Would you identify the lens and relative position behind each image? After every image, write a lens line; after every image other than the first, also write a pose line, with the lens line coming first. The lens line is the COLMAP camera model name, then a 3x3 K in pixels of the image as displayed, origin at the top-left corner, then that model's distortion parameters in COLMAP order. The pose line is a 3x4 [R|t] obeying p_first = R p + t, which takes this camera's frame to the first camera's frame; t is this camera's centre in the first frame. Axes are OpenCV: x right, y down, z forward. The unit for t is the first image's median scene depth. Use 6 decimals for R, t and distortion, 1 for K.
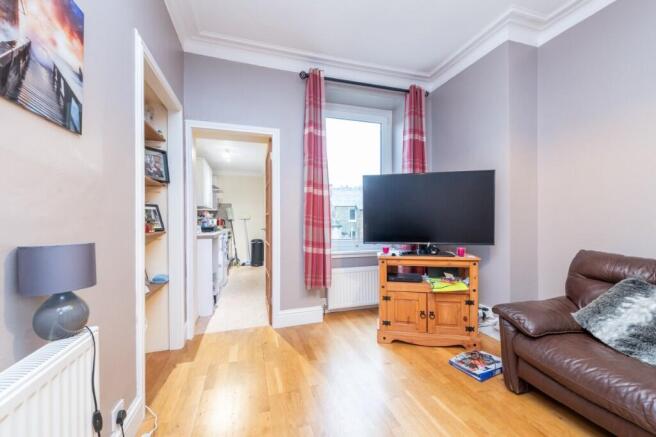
lens RADIAL K [[255.2, 0, 327.7], [0, 255.2, 218.7], [0, 0, 1]] dist [0.000817, -0.000047]
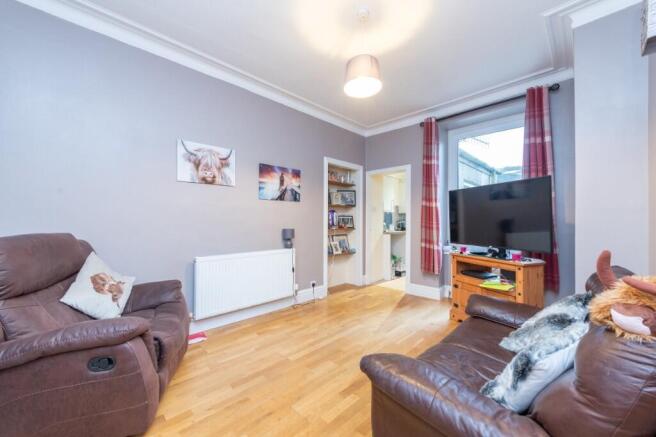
lens RADIAL K [[255.2, 0, 326.7], [0, 255.2, 217.2], [0, 0, 1]] dist [0.000817, -0.000047]
pose [[0.465688, -0.008172, -0.884911, 1.131147], [-0.003730, 0.999930, -0.011197, -0.018807], [0.884941, 0.008515, 0.465625, -0.189589]]
